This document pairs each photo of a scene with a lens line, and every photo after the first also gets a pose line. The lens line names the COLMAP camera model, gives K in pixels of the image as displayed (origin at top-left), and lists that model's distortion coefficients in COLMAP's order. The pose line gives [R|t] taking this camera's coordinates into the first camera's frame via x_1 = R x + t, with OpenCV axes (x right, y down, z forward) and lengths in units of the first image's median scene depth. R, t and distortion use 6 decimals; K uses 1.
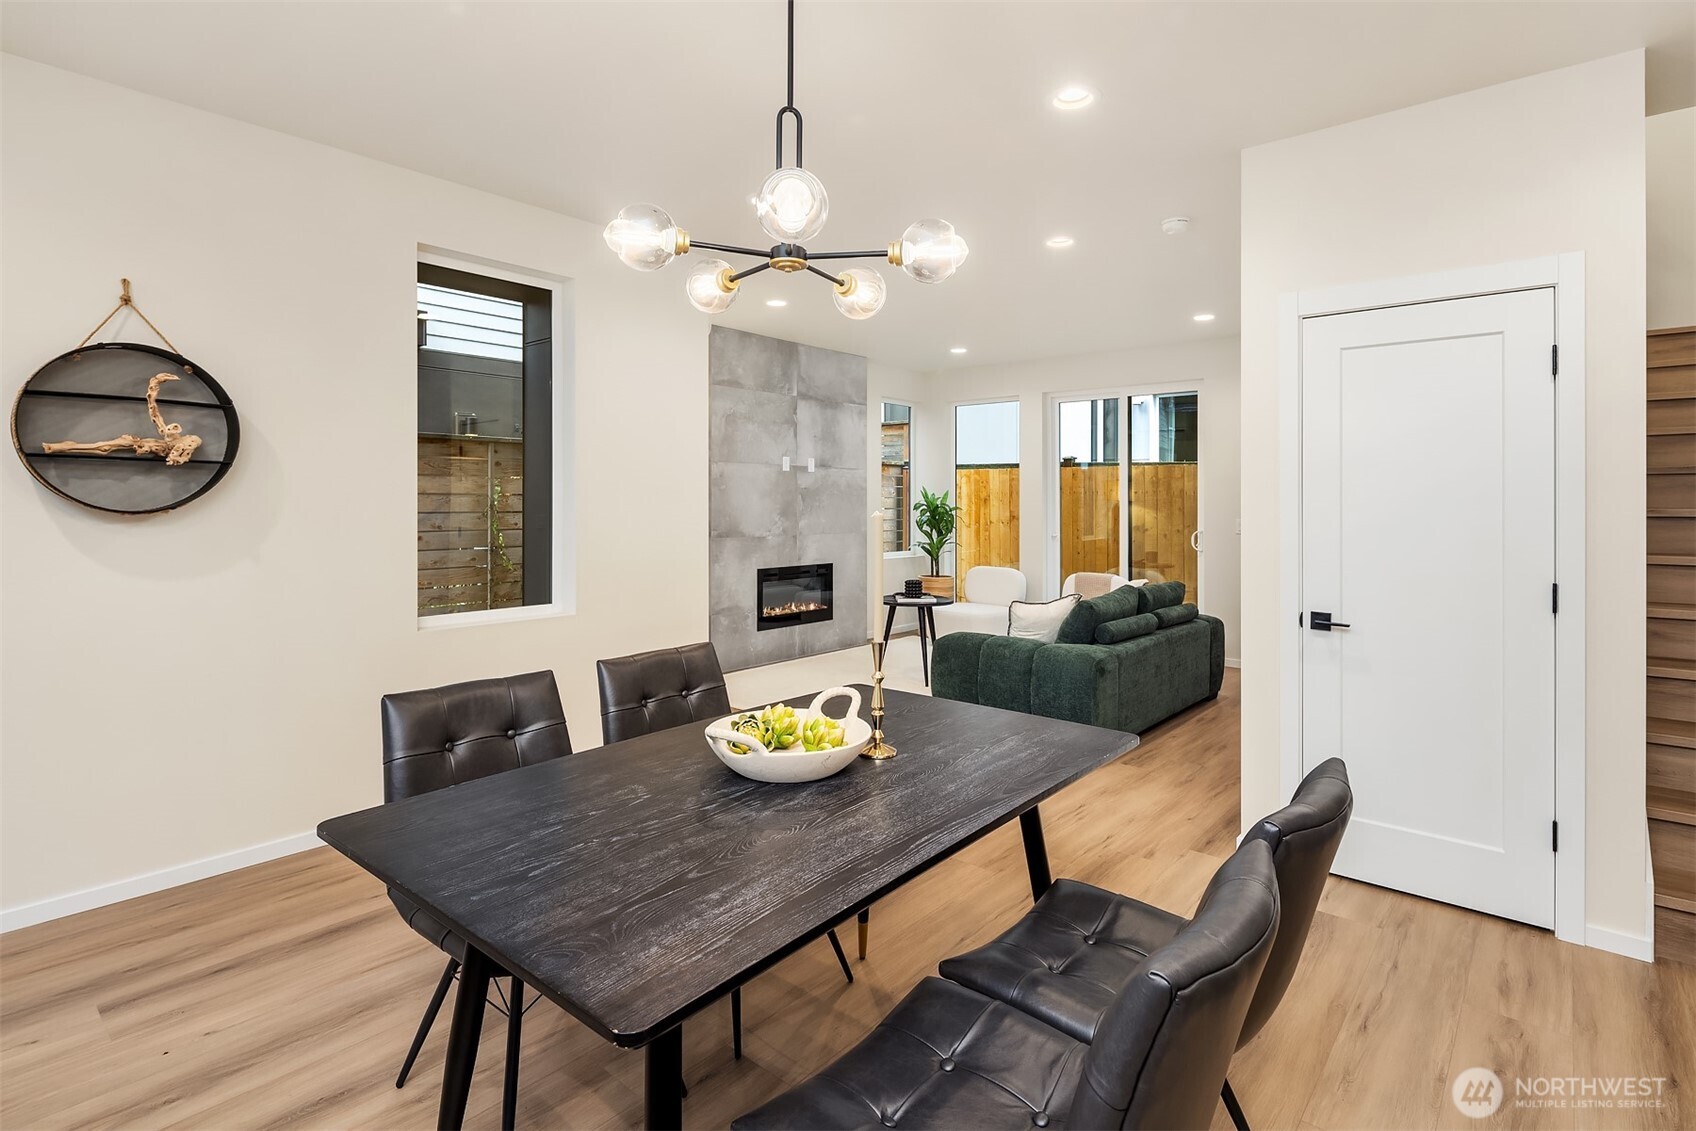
lens RADIAL K [[806.2, 0, 884.6], [0, 806.2, 500.4], [0, 0, 1]] dist [0.004391, -0.000212]
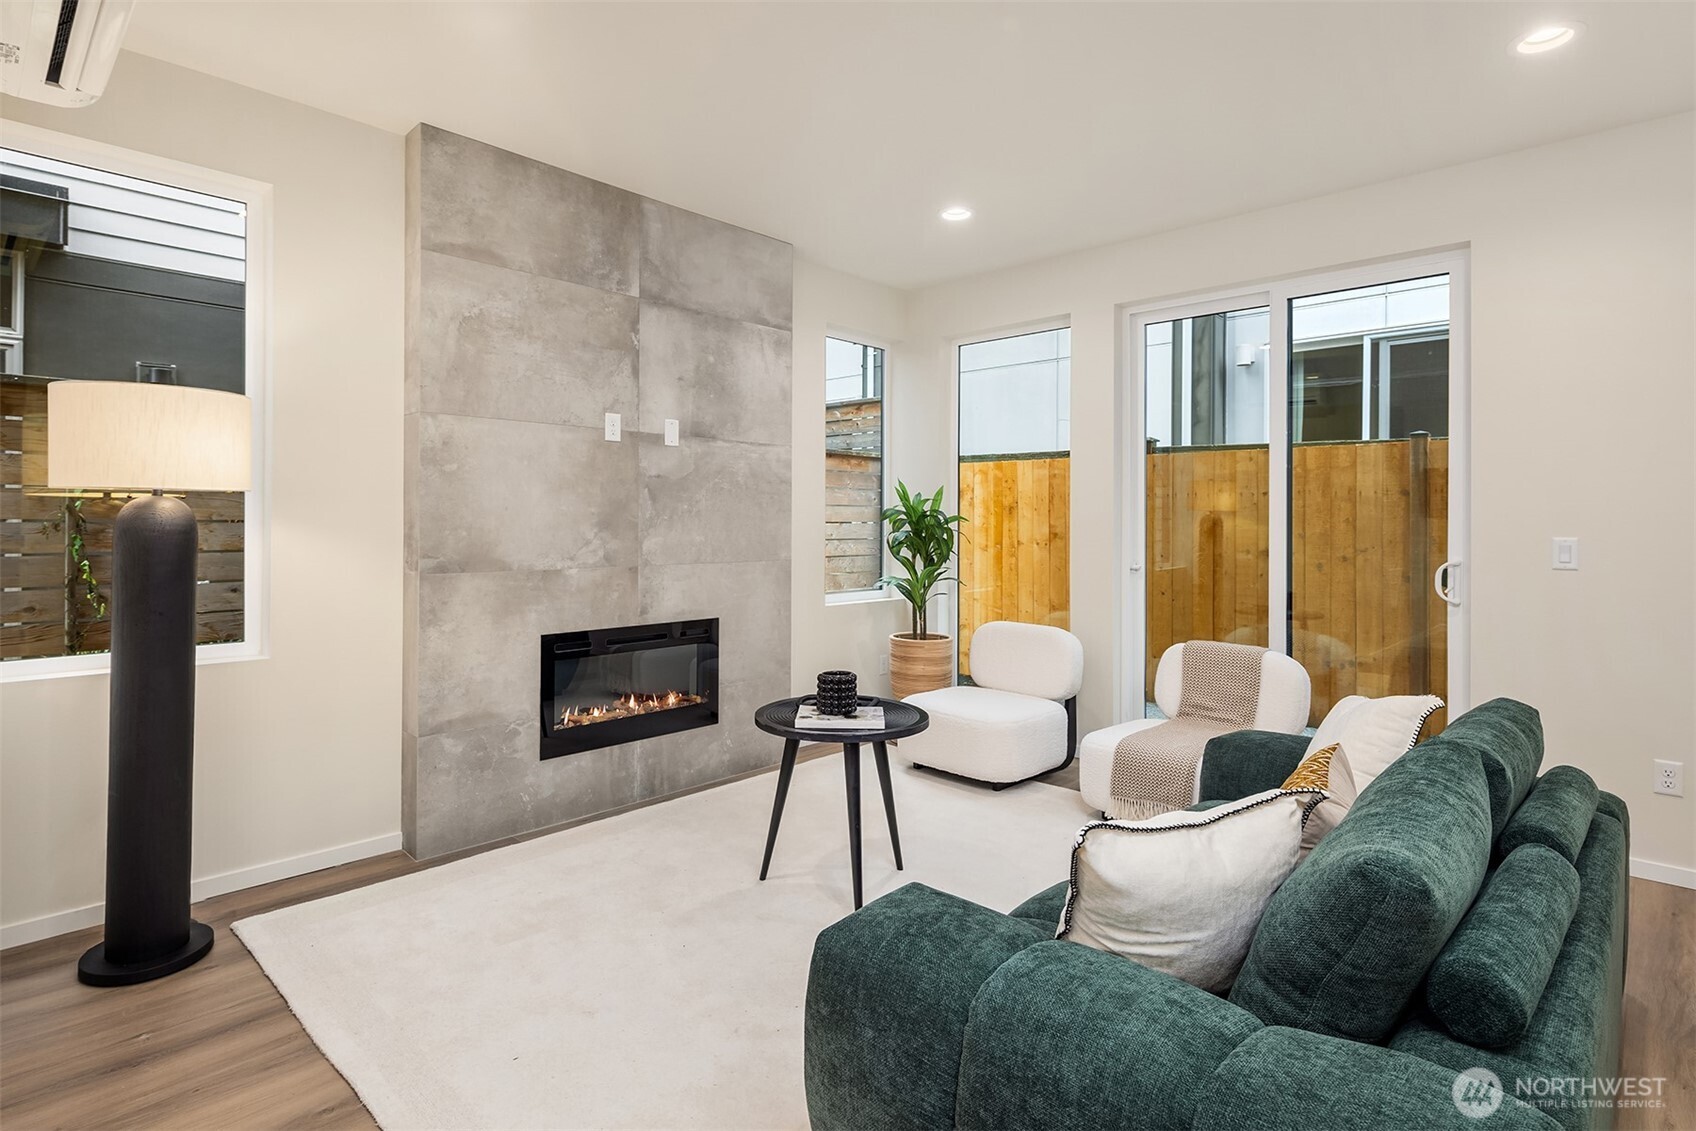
lens RADIAL K [[884.7, 0, 842.7], [0, 884.7, 524.8], [0, 0, 1]] dist [0.004549, -0.000588]
pose [[0.997619, 0.001427, -0.068957, 0.059237], [-0.001008, 0.999981, 0.006114, 0.012540], [0.068964, -0.006029, 0.997601, 0.426581]]
